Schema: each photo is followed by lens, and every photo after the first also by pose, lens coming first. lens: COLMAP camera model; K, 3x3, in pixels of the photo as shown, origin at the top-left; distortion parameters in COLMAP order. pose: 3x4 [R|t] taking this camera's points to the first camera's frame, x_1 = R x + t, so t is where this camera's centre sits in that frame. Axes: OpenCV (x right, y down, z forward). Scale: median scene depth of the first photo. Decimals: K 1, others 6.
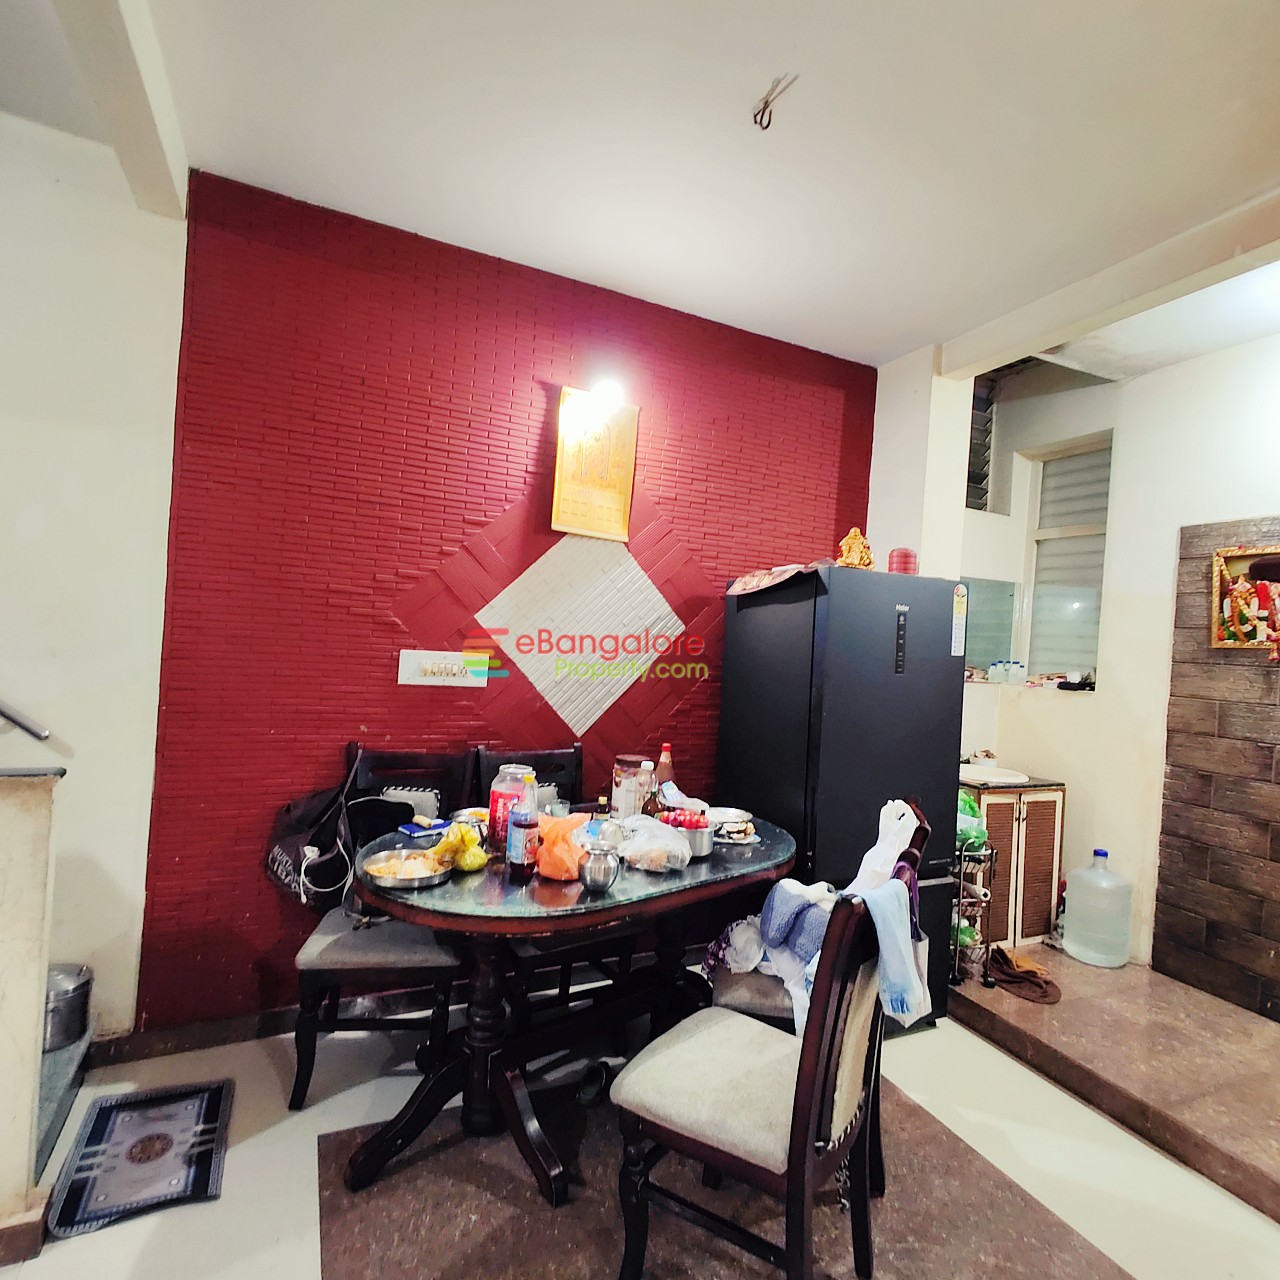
lens RADIAL K [[748.6, 0, 630.8], [0, 748.6, 643.3], [0, 0, 1]] dist [0.003538, 0.001300]
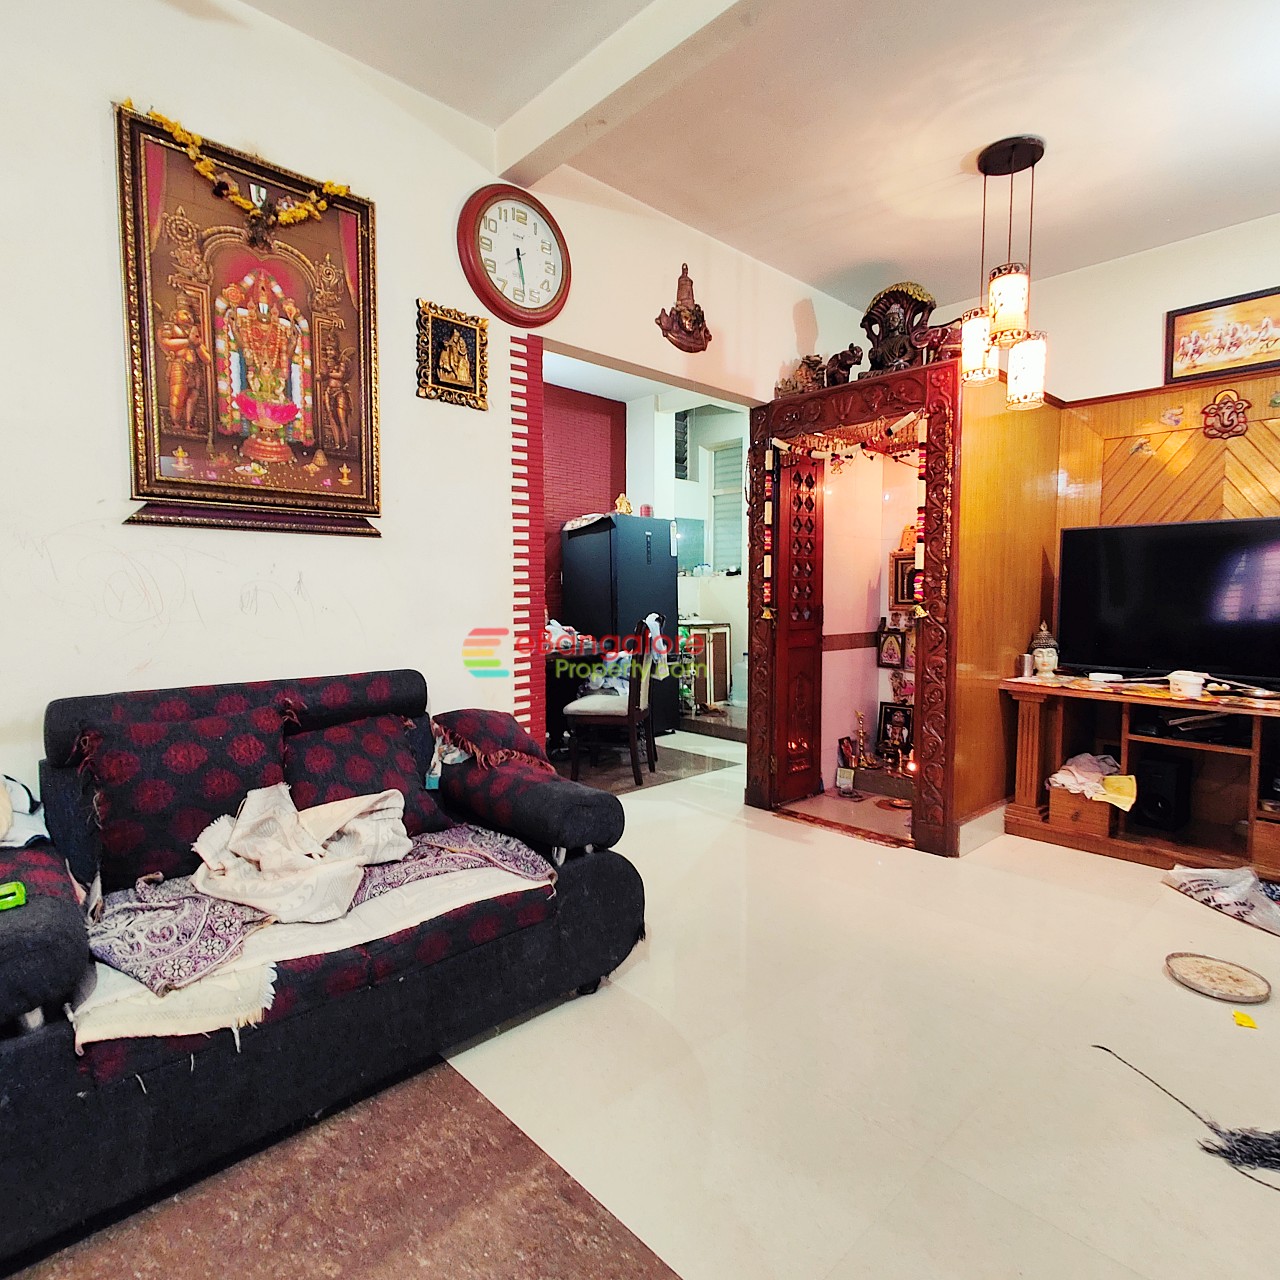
lens RADIAL K [[748.6, 0, 646.8], [0, 748.6, 633.1], [0, 0, 1]] dist [0.003538, 0.001300]
pose [[0.934374, -0.081856, 0.346764, -0.341235], [0.061127, 0.995650, 0.070319, 0.072140], [-0.351012, -0.044507, 0.935313, -0.846835]]
